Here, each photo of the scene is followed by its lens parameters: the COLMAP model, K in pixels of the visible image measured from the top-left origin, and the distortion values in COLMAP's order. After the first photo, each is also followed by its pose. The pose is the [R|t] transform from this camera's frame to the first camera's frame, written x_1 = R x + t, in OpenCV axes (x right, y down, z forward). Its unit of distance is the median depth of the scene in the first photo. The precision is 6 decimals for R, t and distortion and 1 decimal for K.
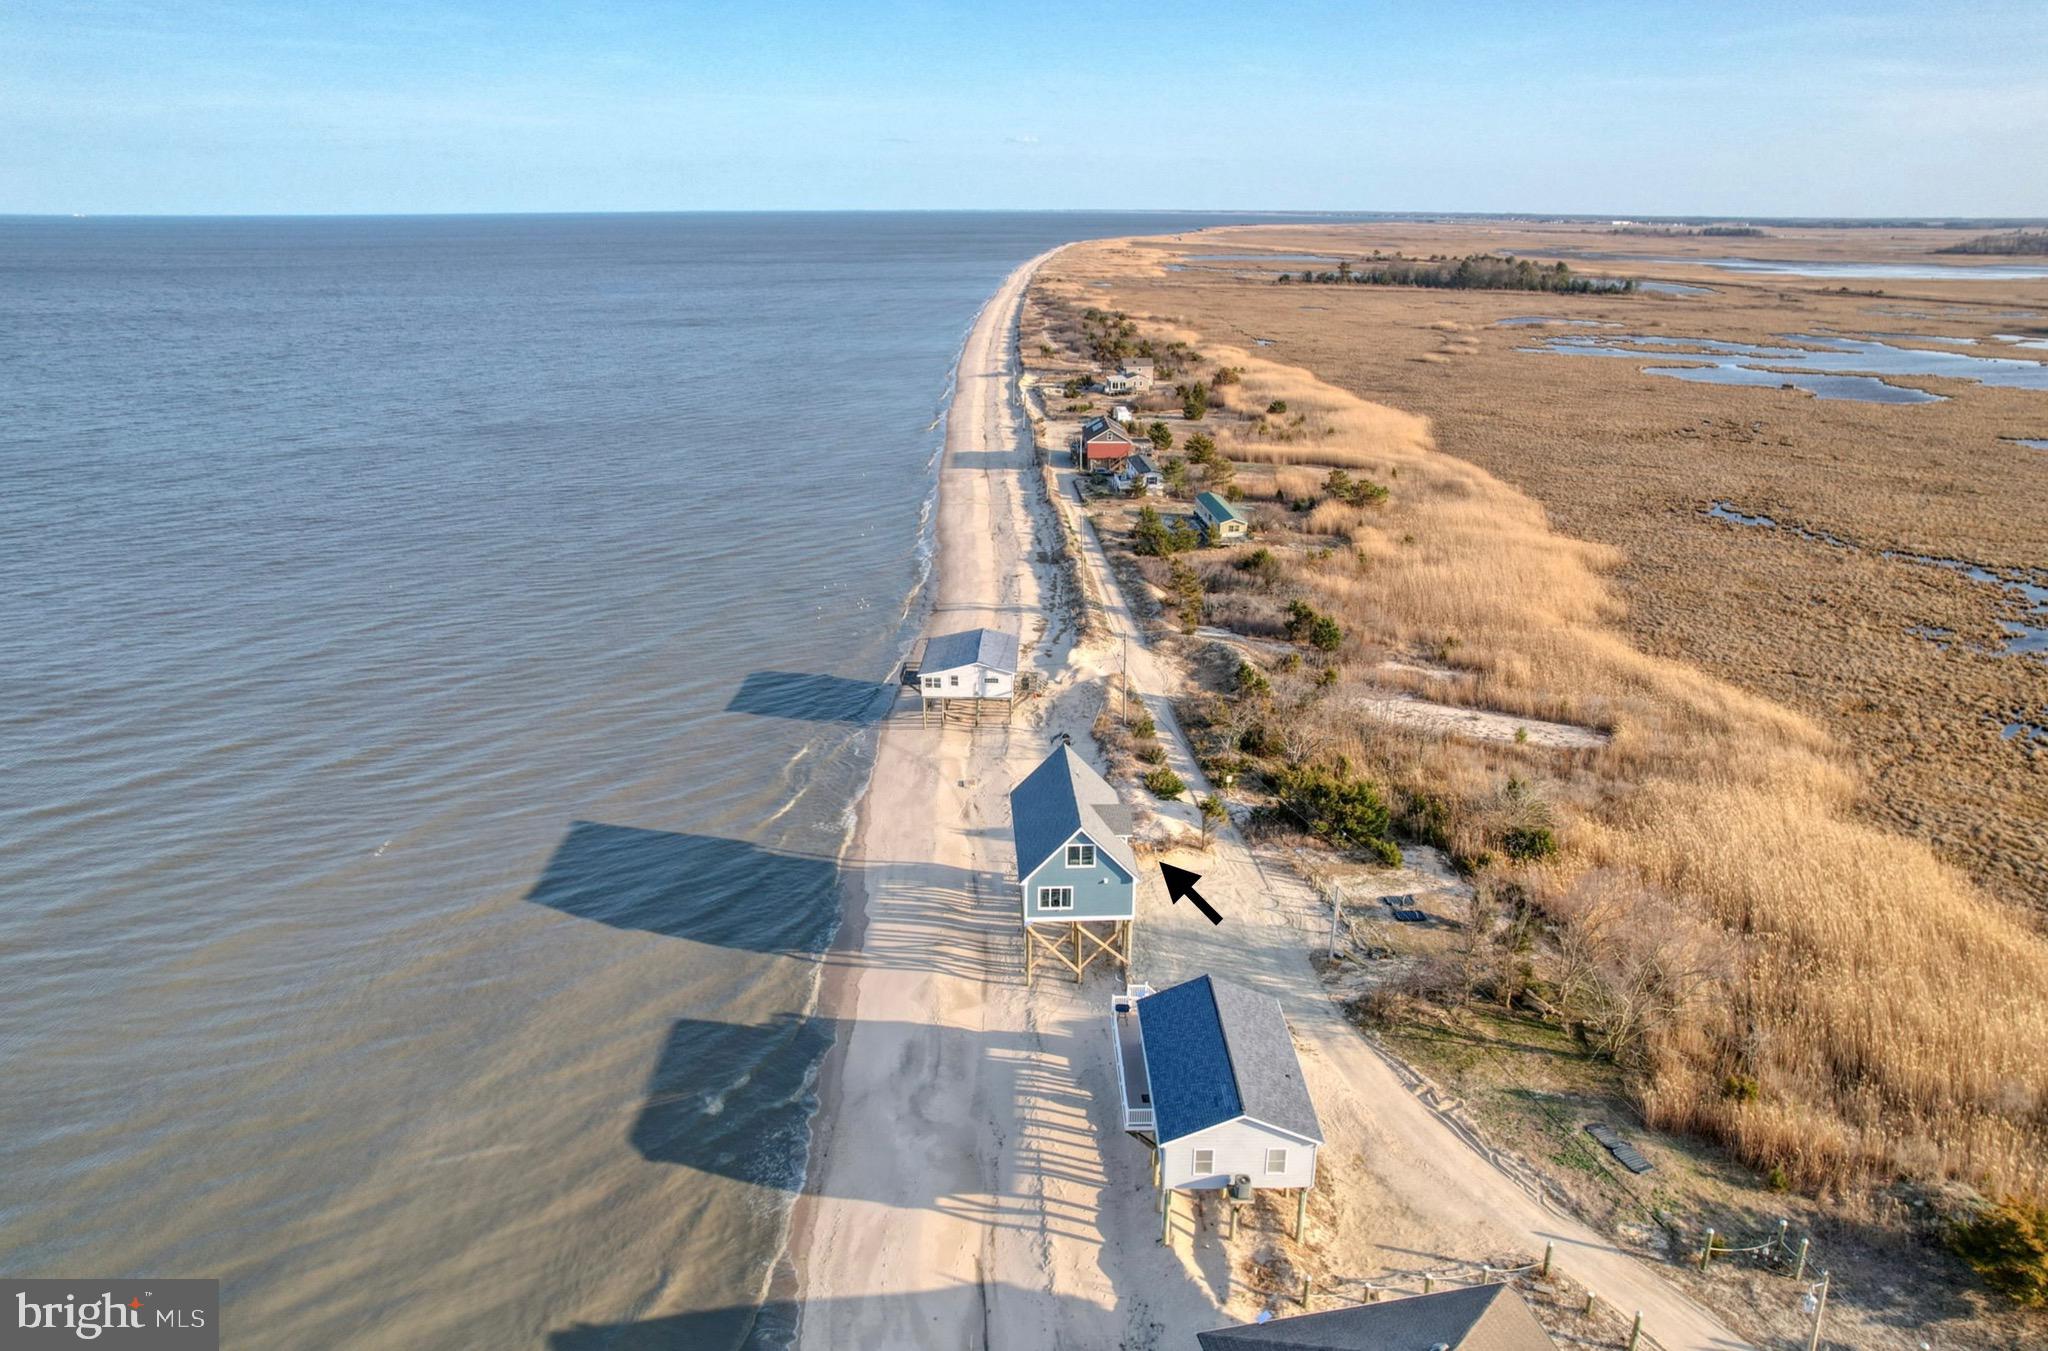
lens RADIAL K [[1344.3, 0, 1029.8], [0, 1344.3, 675.2], [0, 0, 1]] dist [-0.063435, 0.049021]
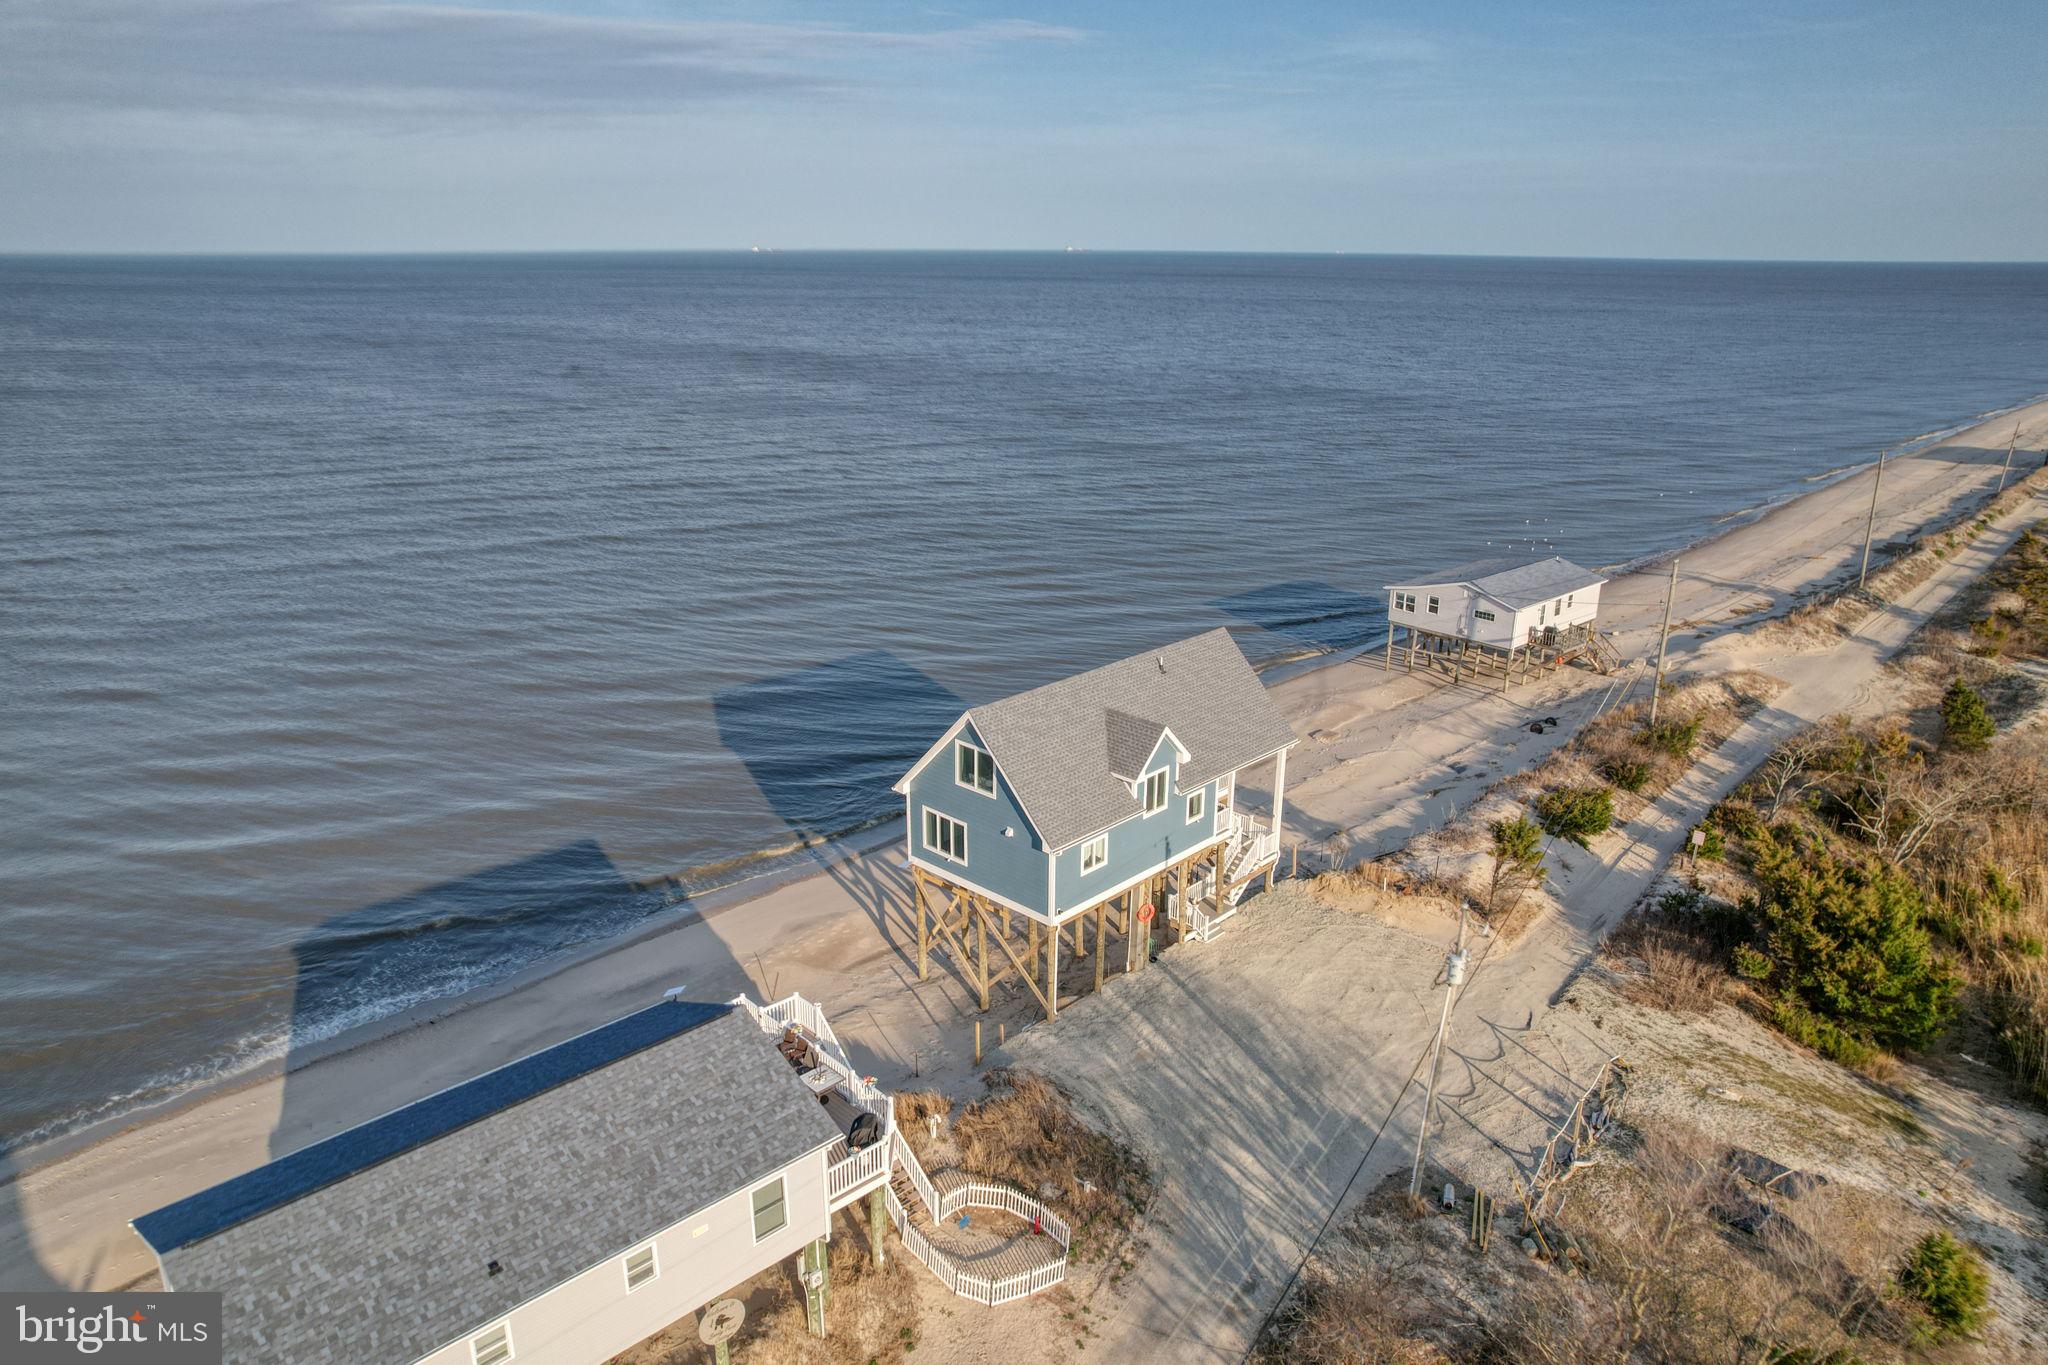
lens RADIAL K [[1316.0, 0, 1016.4], [0, 1316.0, 685.9], [0, 0, 1]] dist [-0.075803, 0.060439]
pose [[0.676315, 0.222384, -0.702242, 0.350468], [-0.230769, 0.969314, 0.084710, 0.046801], [0.699531, 0.104765, 0.706881, 0.547146]]
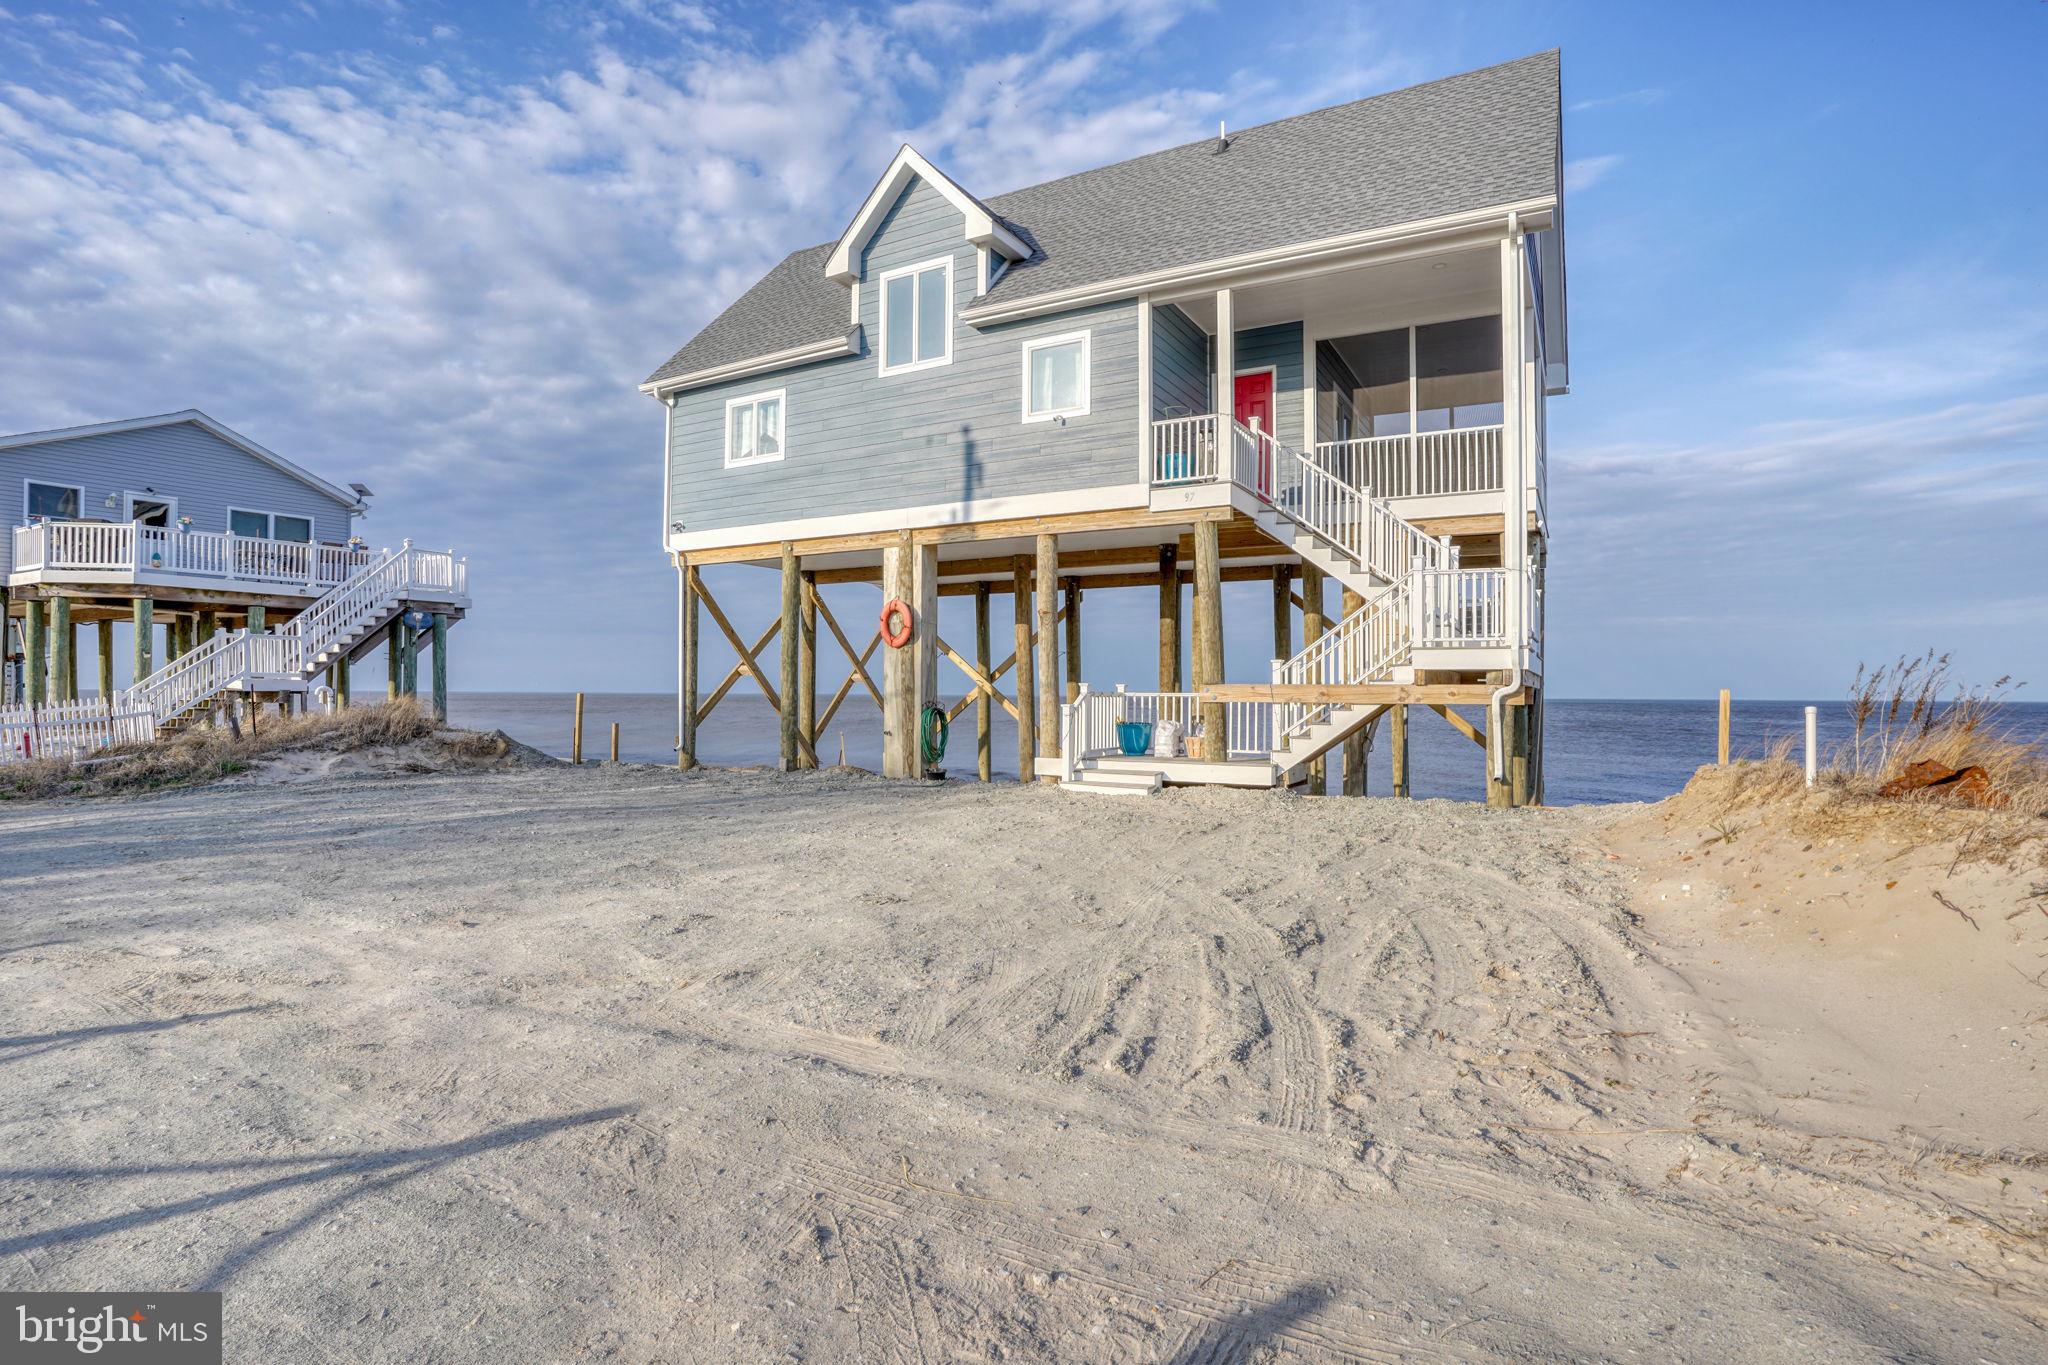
lens RADIAL K [[1022.4, 0, 1027.6], [0, 1022.4, 693.4], [0, 0, 1]] dist [-0.064797, 0.000707]
pose [[-0.542614, -0.015398, -0.839841, 0.184911], [-0.276250, 0.947486, 0.161111, 0.135873], [0.793257, 0.319427, -0.518373, 1.024822]]
